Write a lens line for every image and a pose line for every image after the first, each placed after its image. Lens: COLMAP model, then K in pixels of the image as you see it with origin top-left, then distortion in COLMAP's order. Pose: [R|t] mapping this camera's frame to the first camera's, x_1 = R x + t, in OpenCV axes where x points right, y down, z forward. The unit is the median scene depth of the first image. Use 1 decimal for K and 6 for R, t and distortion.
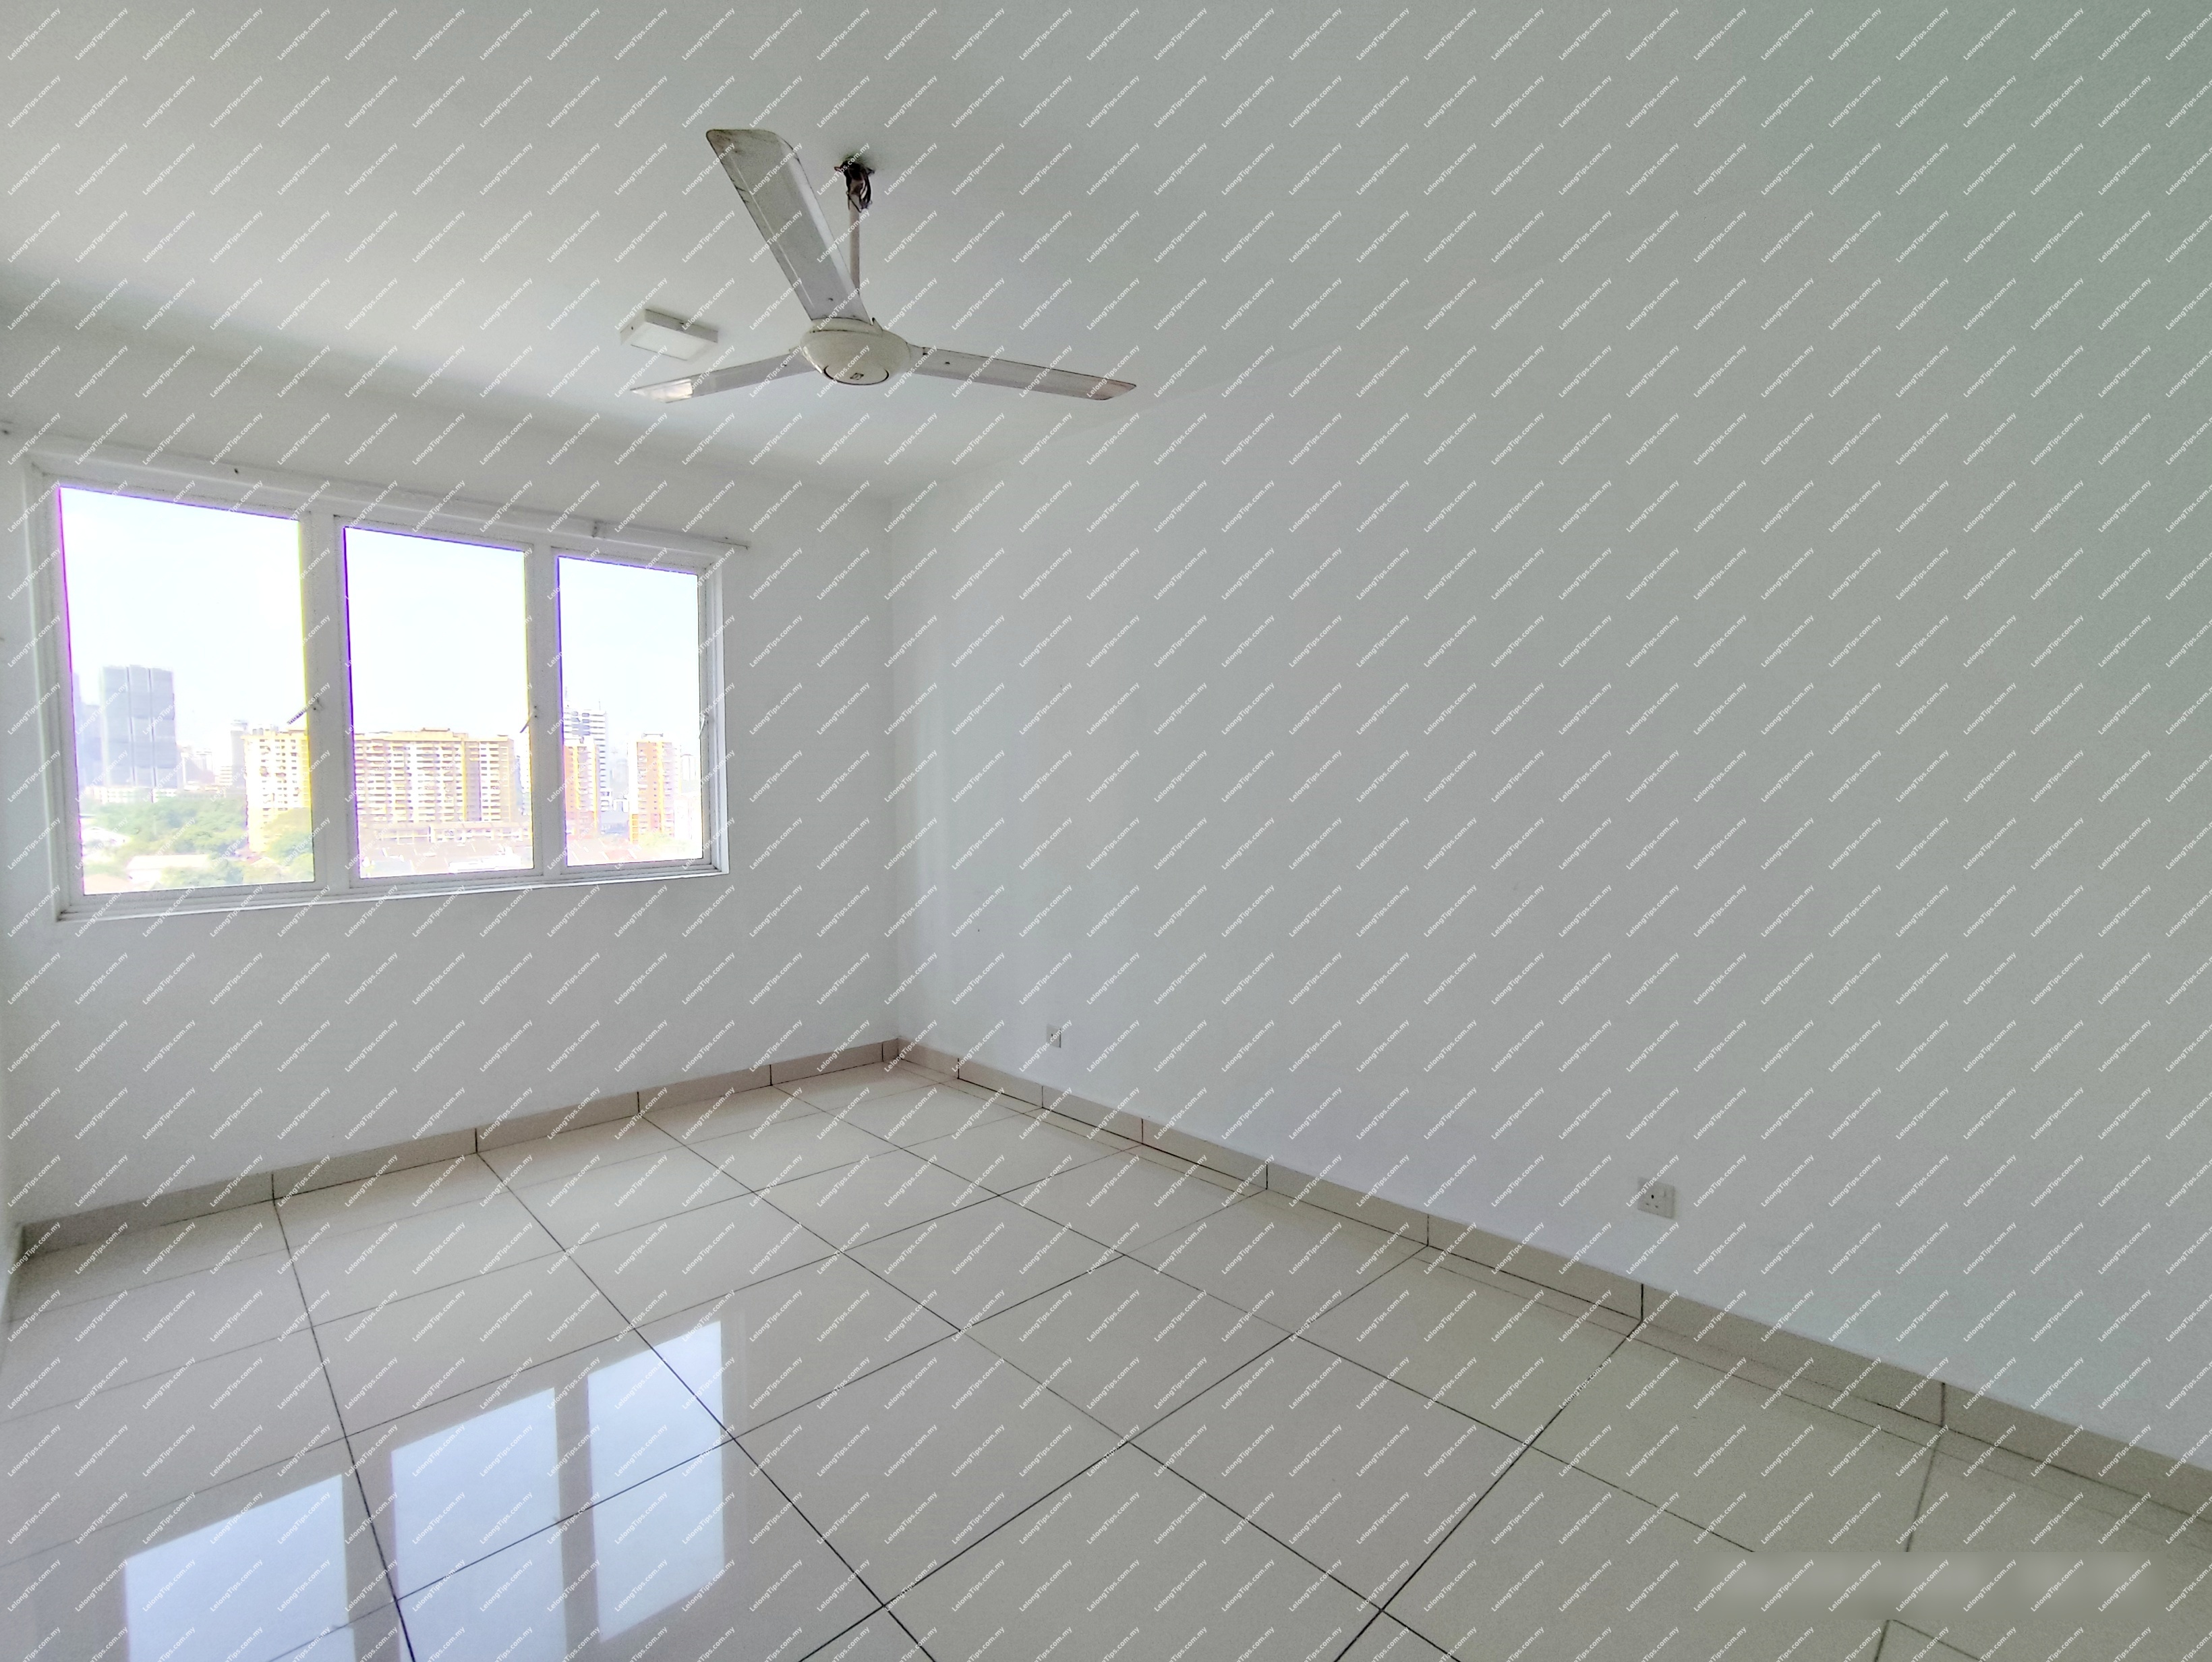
lens RADIAL K [[985.9, 0, 1106.0], [0, 985.9, 831.0], [0, 0, 1]] dist [0.023003, 0.000115]
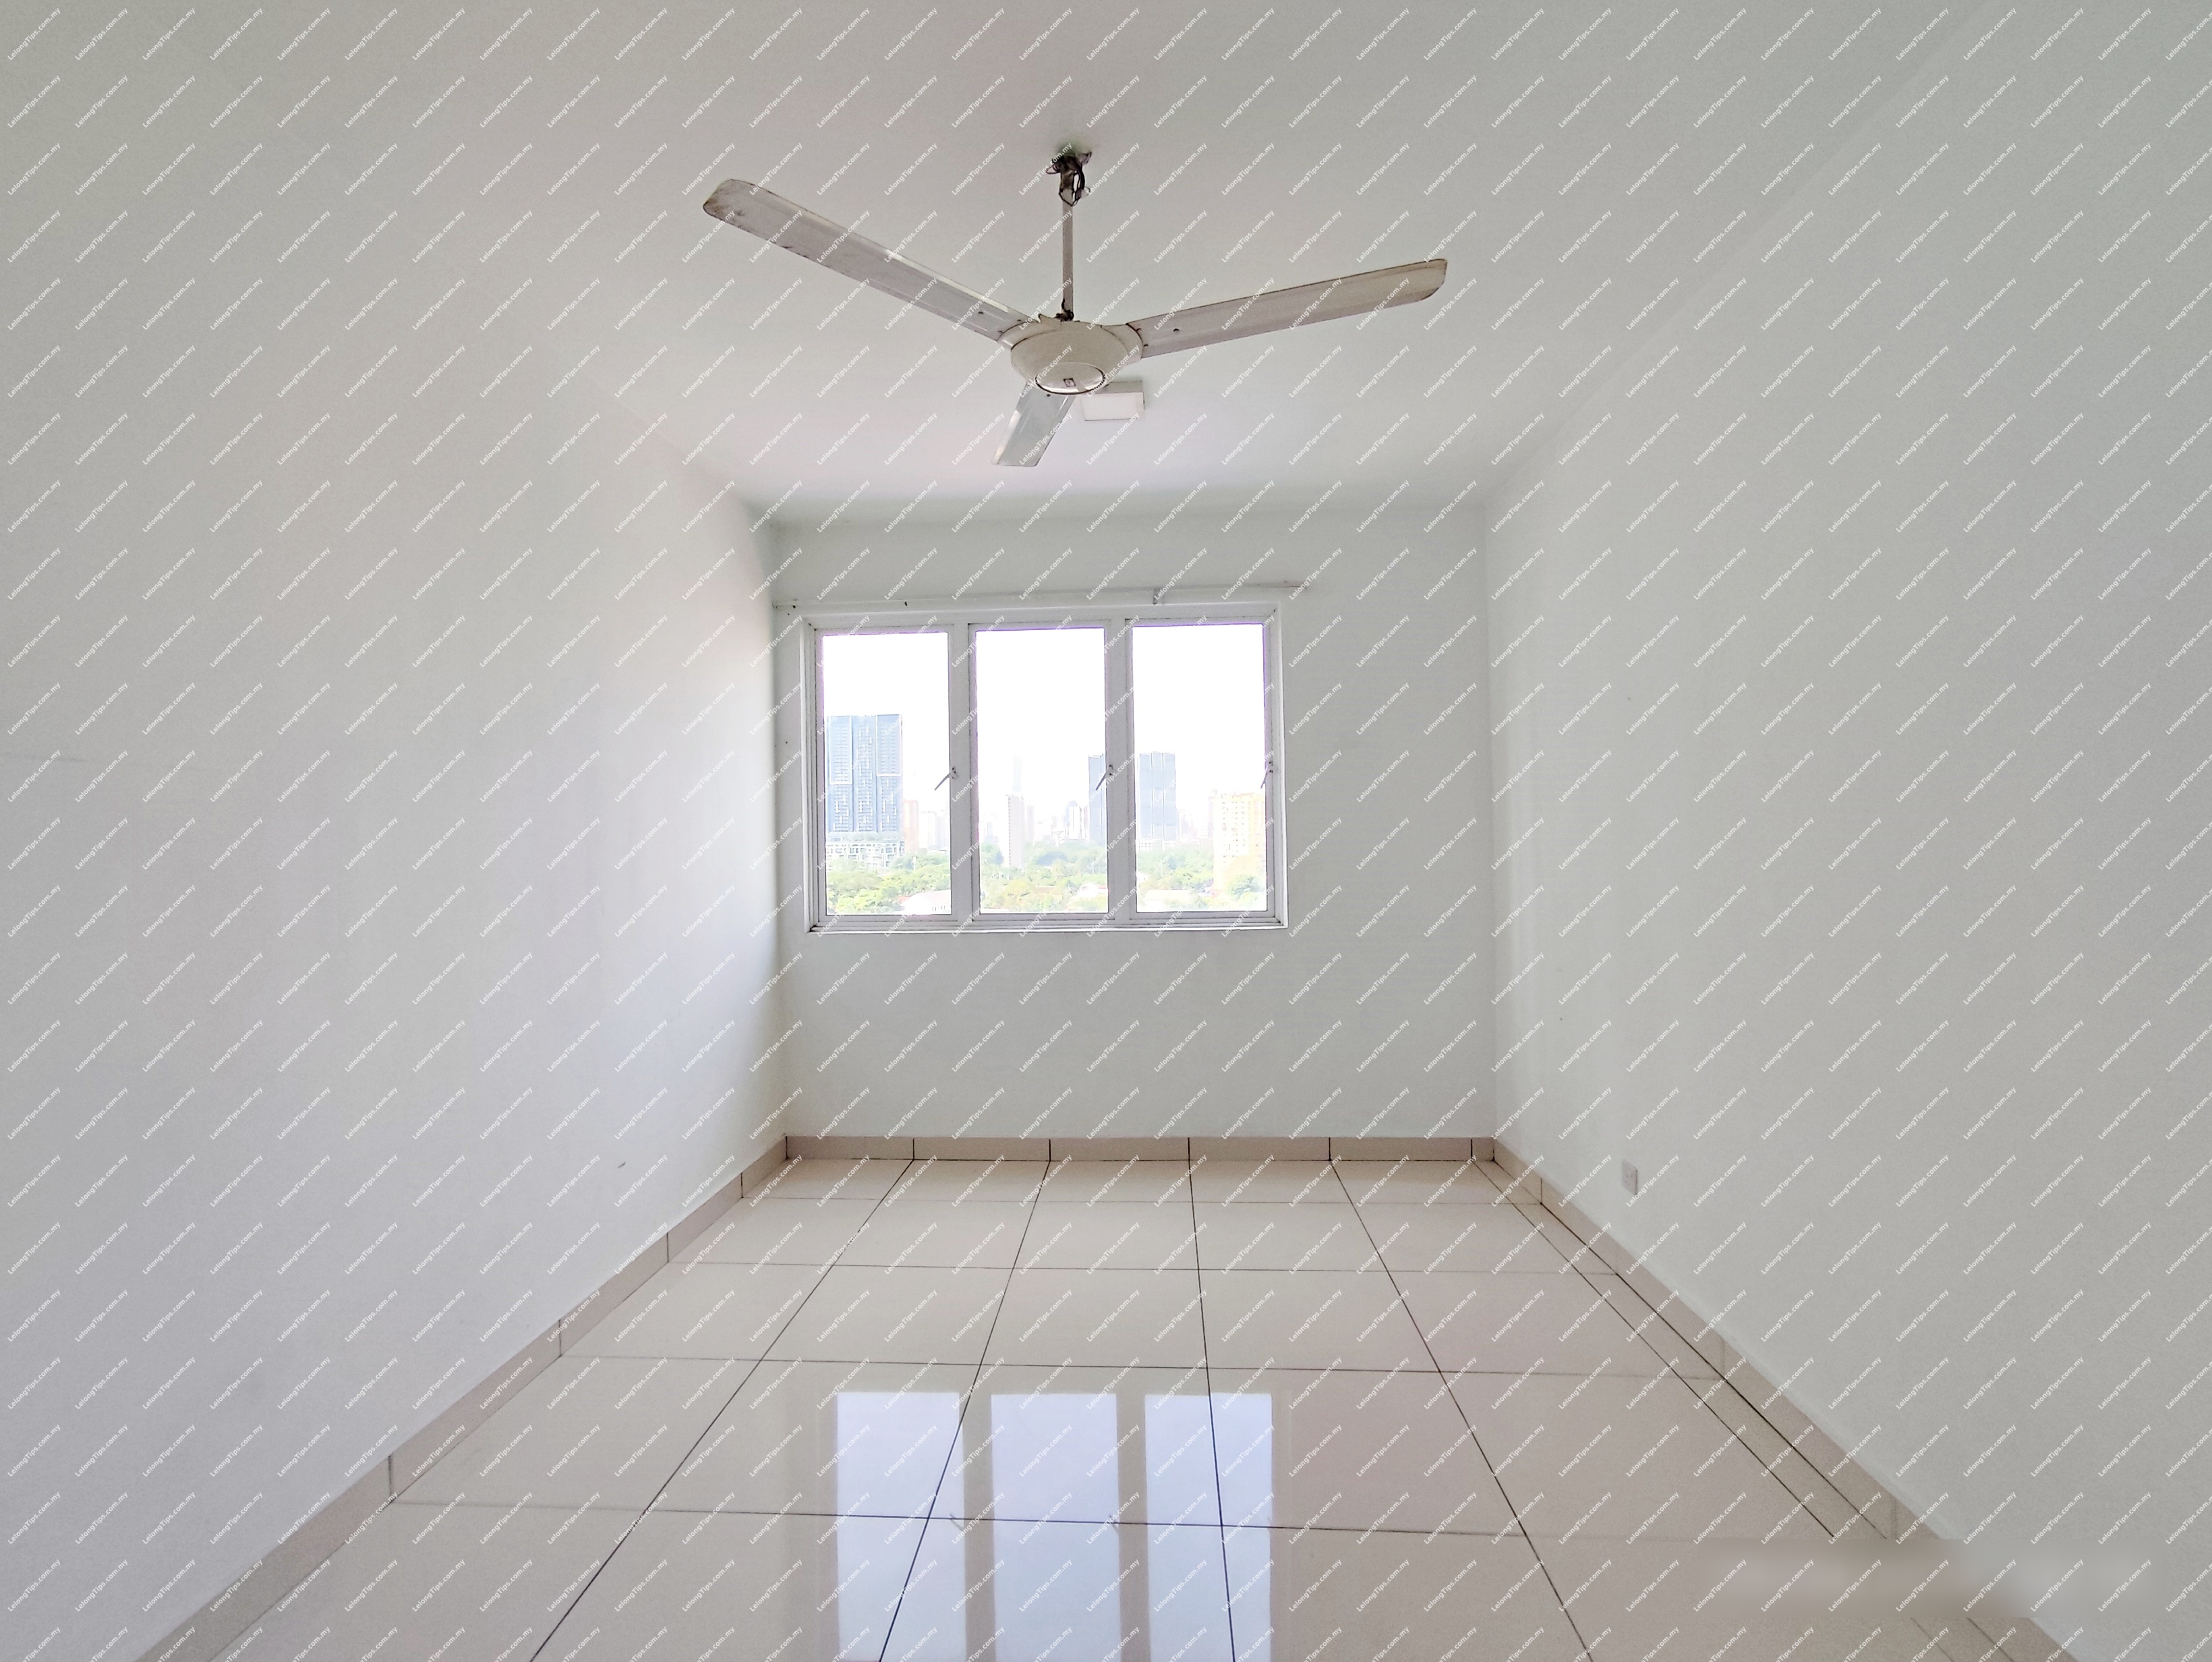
lens RADIAL K [[1007.5, 0, 1090.1], [0, 1007.5, 831.0], [0, 0, 1]] dist [-0.017085, -0.000010]
pose [[0.690727, -0.006943, -0.723082, 0.212737], [-0.028858, 0.998893, -0.037158, -0.009692], [0.722539, 0.046533, 0.689762, 0.208164]]
